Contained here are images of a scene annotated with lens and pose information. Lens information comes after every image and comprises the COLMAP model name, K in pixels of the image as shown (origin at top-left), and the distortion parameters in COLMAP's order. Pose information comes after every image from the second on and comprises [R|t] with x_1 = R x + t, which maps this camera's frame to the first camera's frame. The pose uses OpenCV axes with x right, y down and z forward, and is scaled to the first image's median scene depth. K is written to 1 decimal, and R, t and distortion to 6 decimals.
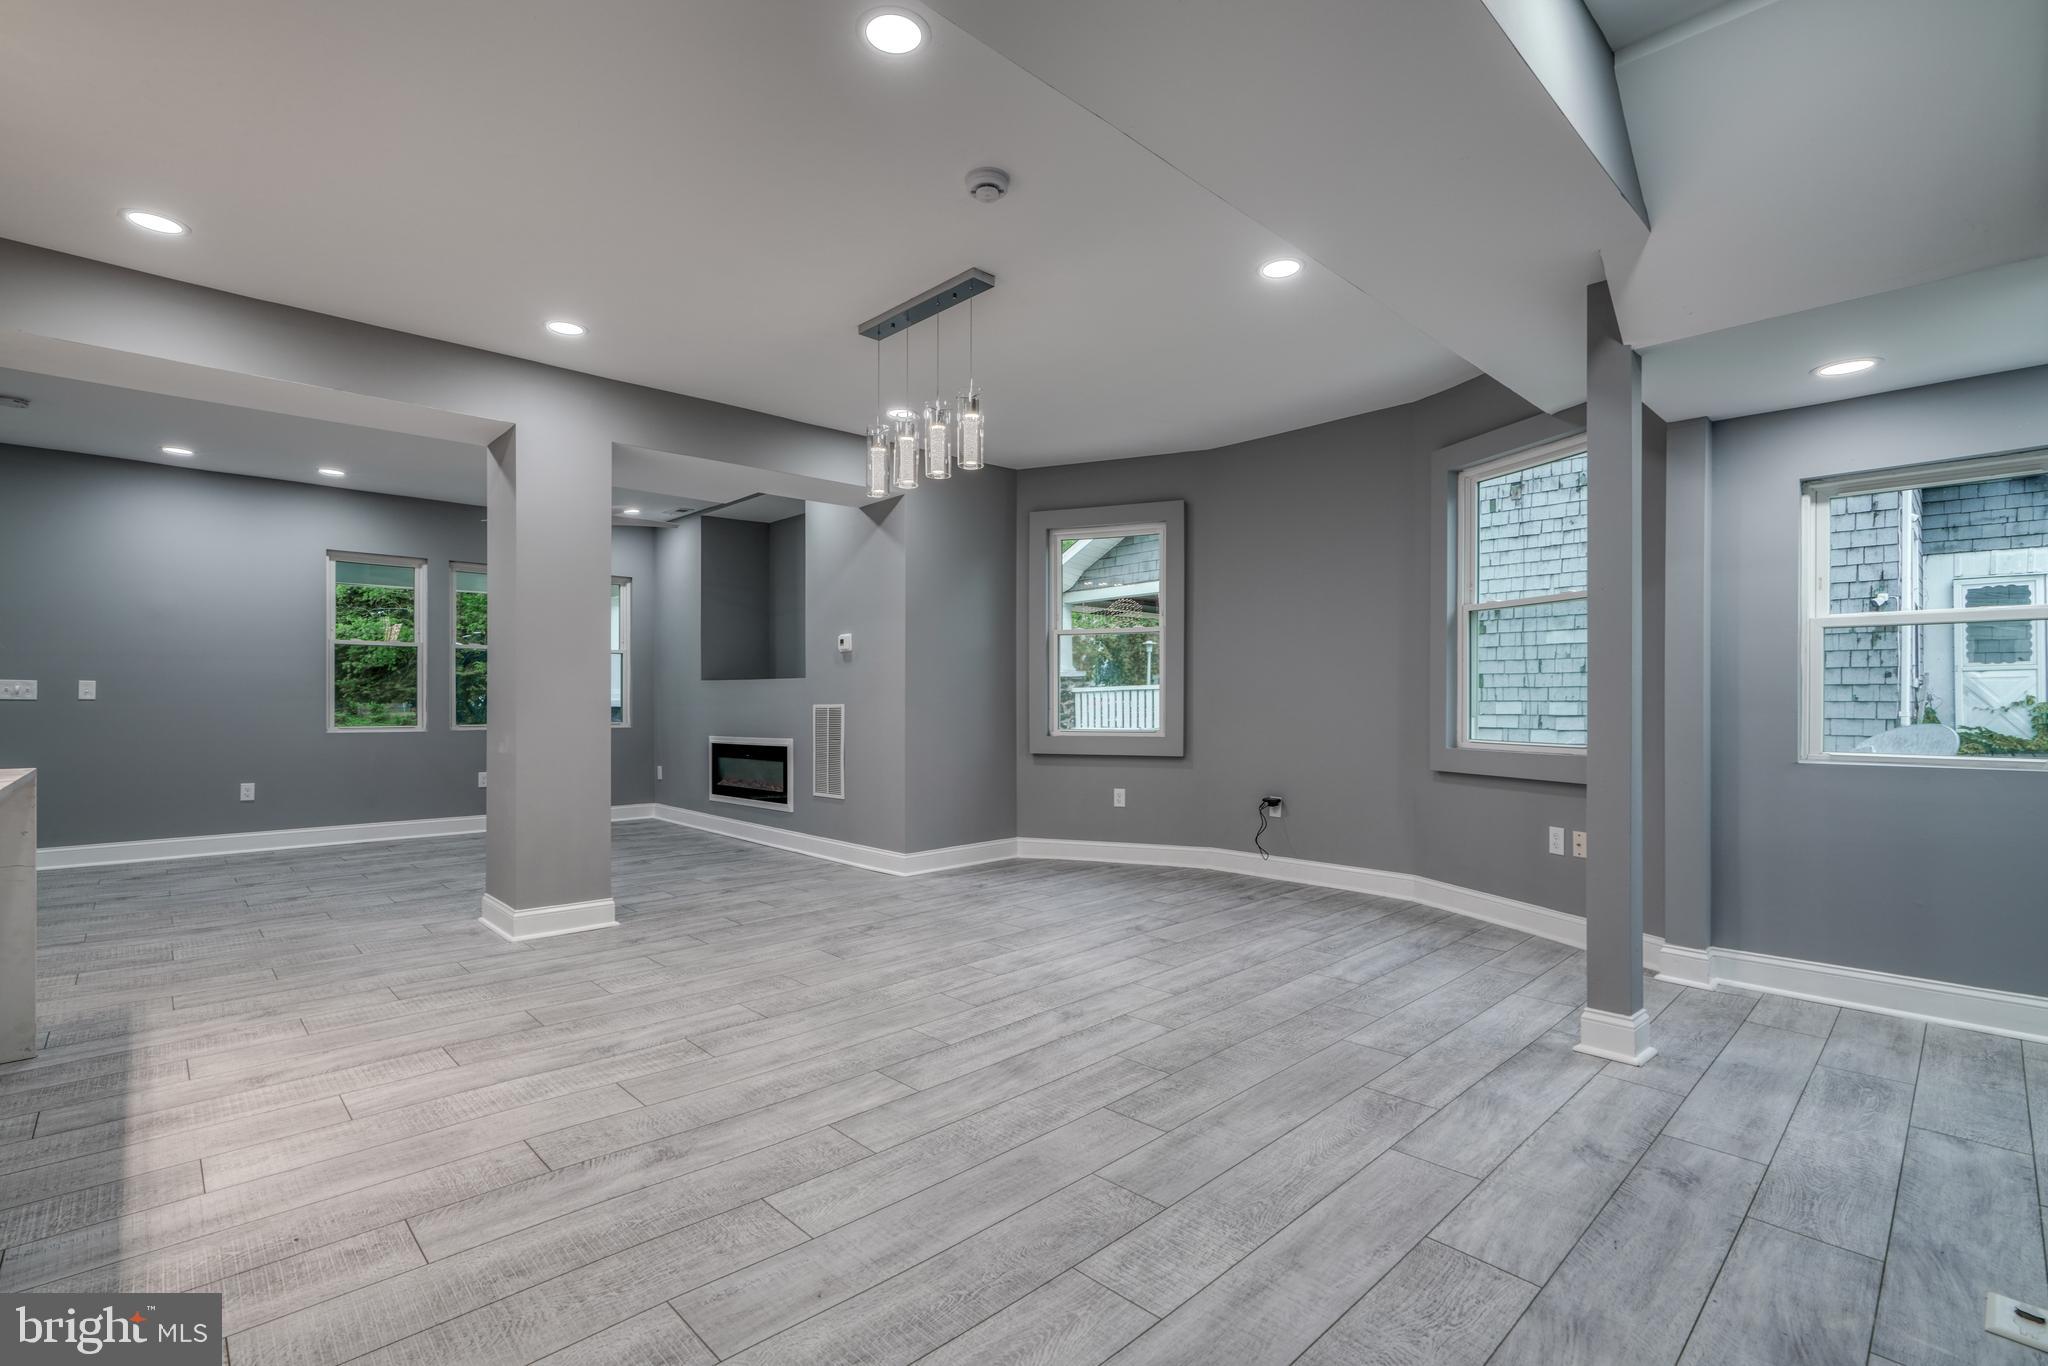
lens RADIAL K [[931.0, 0, 1021.8], [0, 931.0, 687.4], [0, 0, 1]] dist [-0.011481, 0.005912]
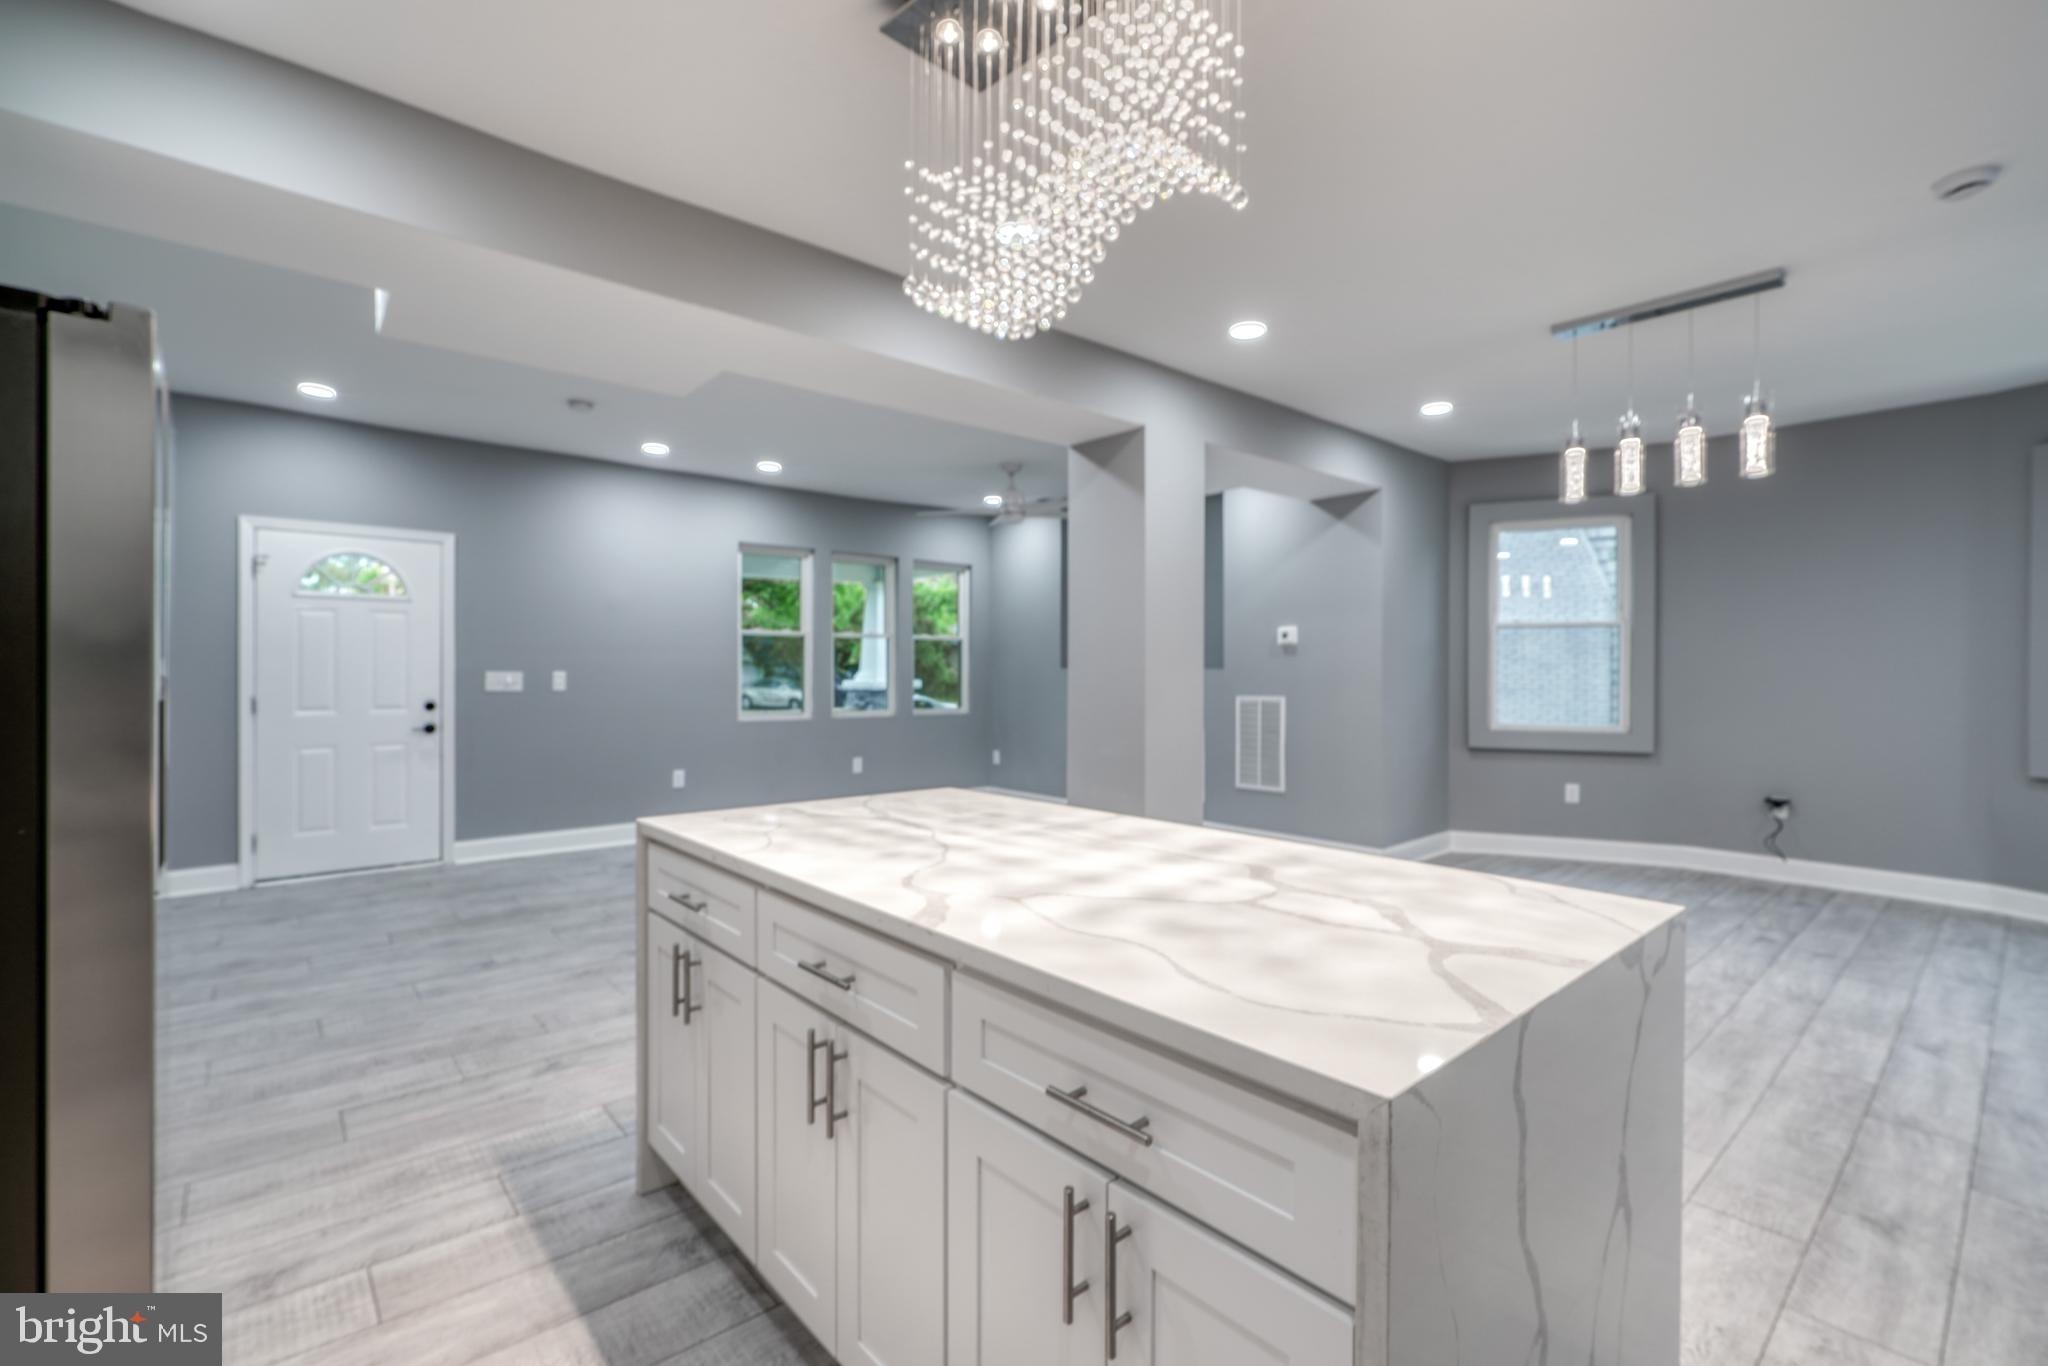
lens RADIAL K [[902.6, 0, 1022.0], [0, 902.6, 673.2], [0, 0, 1]] dist [-0.011869, 0.006522]
pose [[0.998988, 0.003492, -0.044835, -0.824691], [-0.002662, 0.999824, 0.018572, -0.048434], [0.044892, -0.018434, 0.998822, 0.039329]]
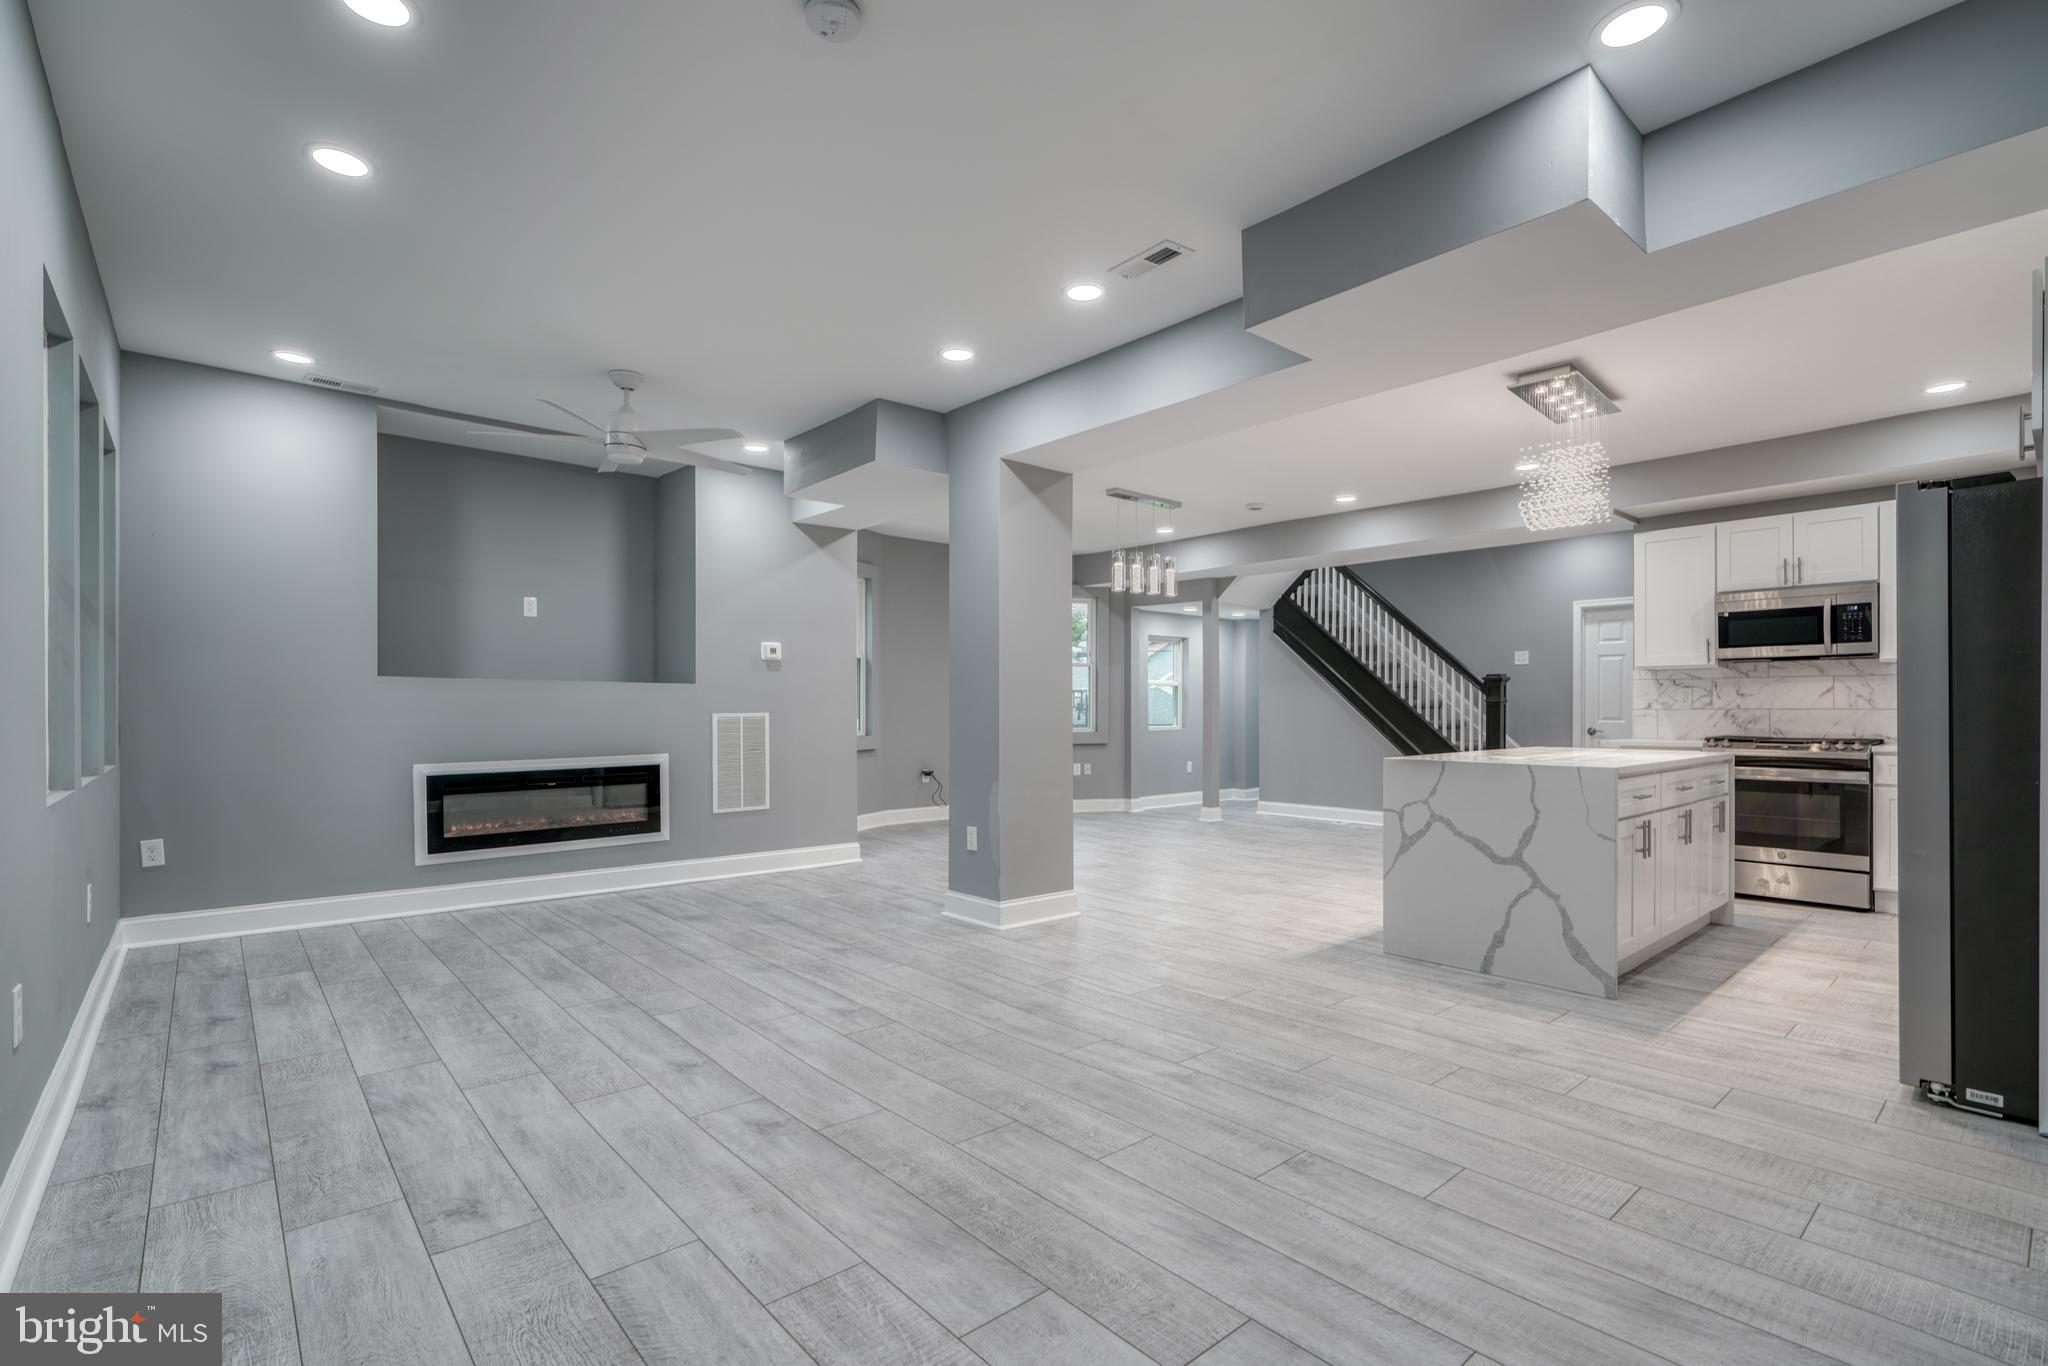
lens RADIAL K [[935.7, 0, 1012.0], [0, 935.7, 709.3], [0, 0, 1]] dist [-0.016737, 0.007876]
pose [[0.048788, -0.000918, 0.998809, -2.247425], [-0.017732, 0.999841, 0.001786, 0.014581], [-0.998652, -0.017798, 0.048764, 1.328872]]
